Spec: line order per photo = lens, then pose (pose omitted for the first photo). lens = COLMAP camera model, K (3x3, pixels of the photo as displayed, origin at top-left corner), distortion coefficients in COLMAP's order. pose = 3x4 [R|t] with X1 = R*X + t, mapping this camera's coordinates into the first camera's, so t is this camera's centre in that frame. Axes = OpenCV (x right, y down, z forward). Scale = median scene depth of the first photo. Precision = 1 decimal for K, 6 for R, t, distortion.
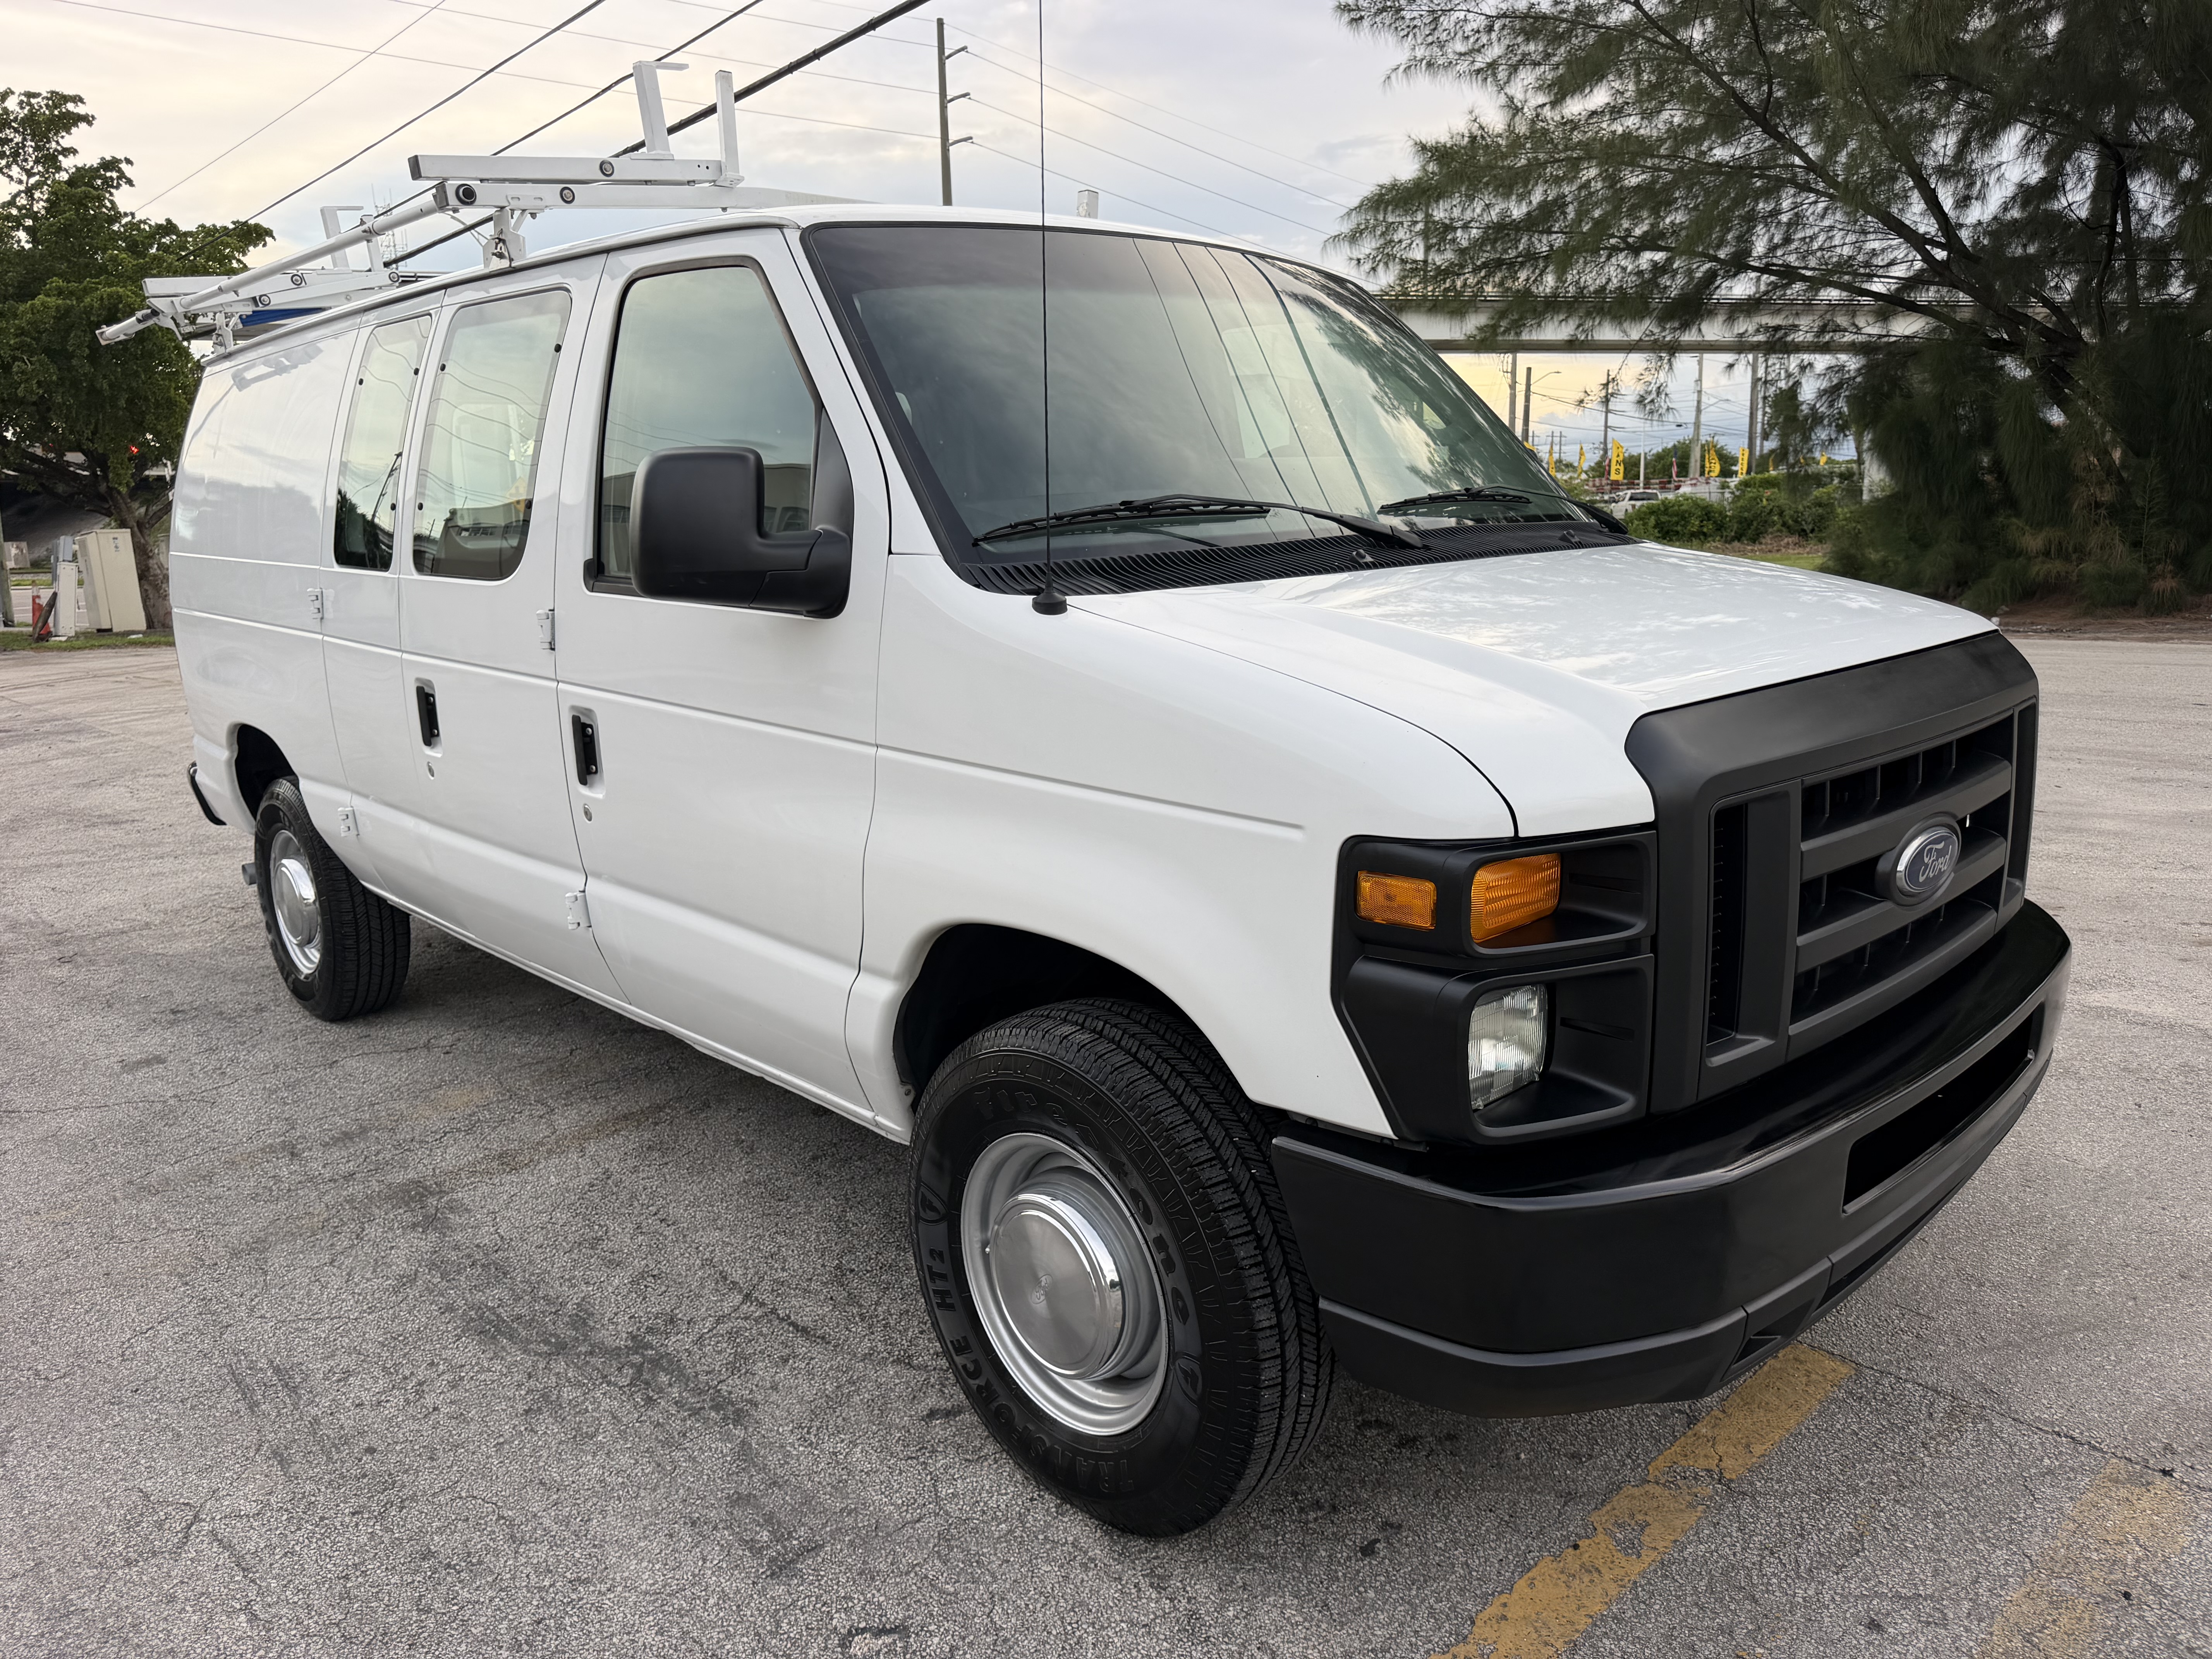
lens RADIAL K [[1562.4, 0, 1119.0], [0, 1562.4, 829.9], [0, 0, 1]] dist [0.013479, -0.024590]
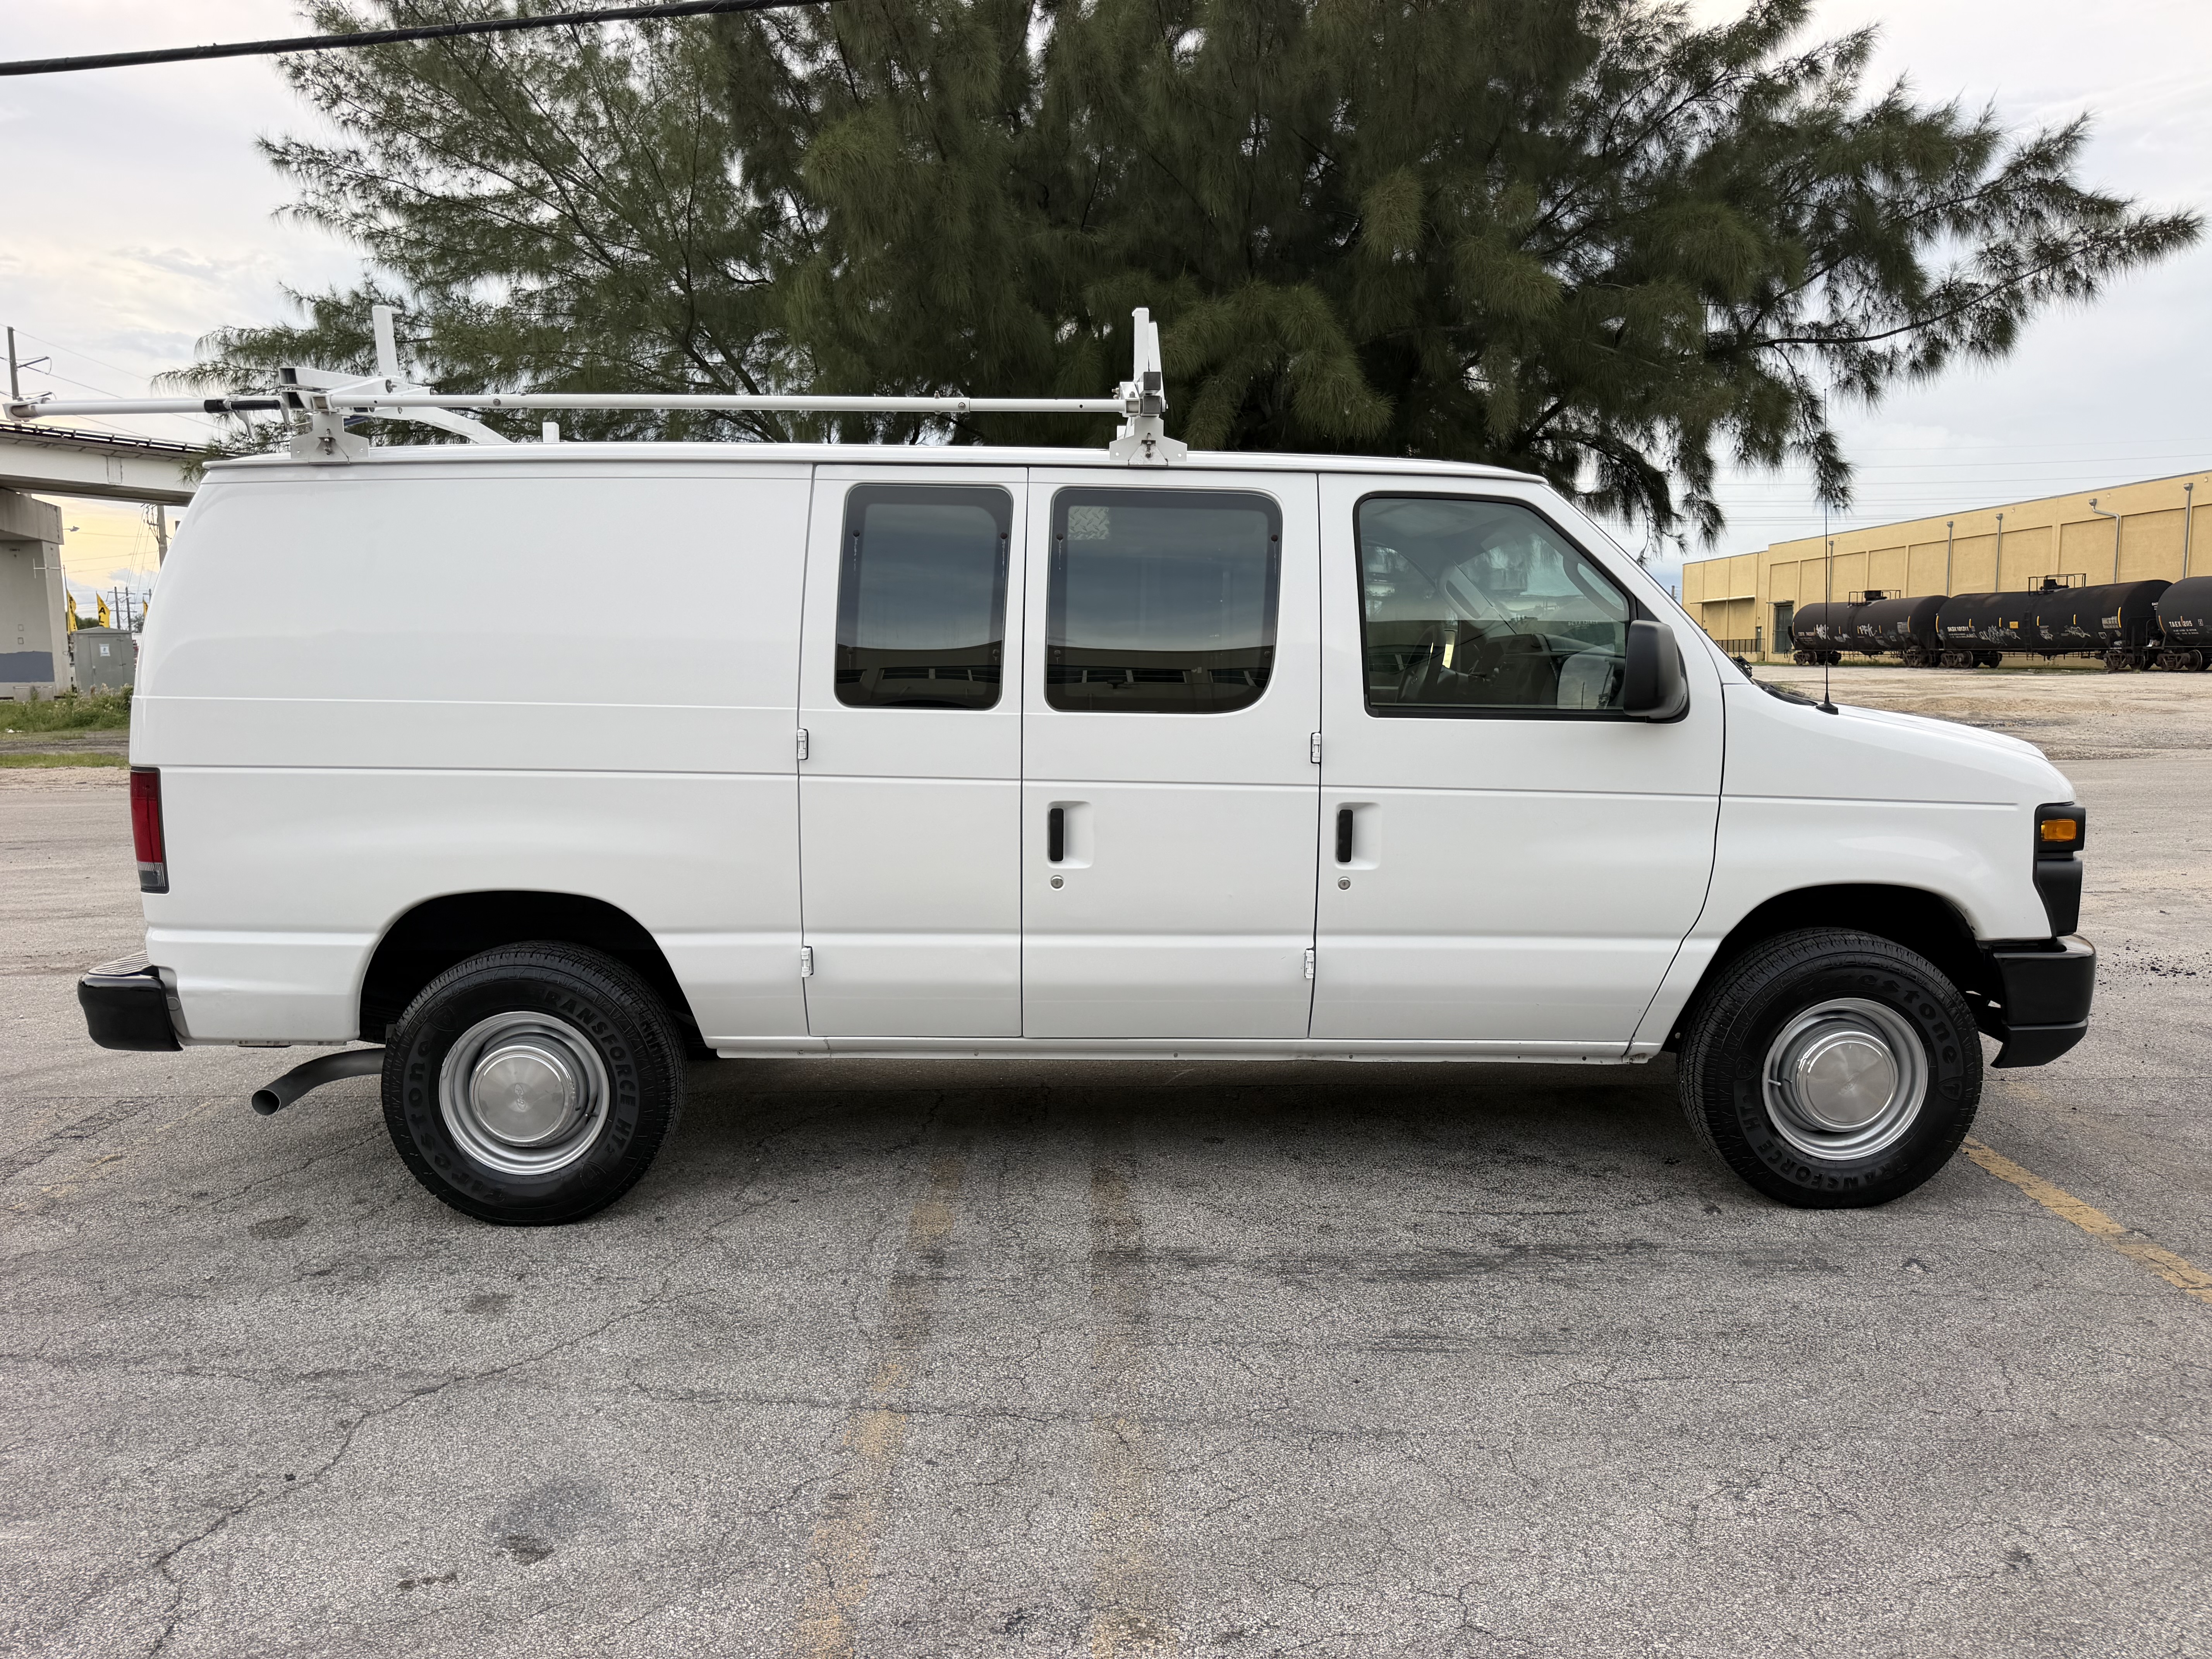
lens RADIAL K [[1525.3, 0, 1105.3], [0, 1525.3, 820.4], [0, 0, 1]] dist [0.061349, -0.102784]
pose [[0.684674, -0.058222, 0.726520, -1.433228], [0.130557, 0.990479, -0.043663, -0.036731], [-0.717061, 0.124747, 0.685757, 0.250225]]
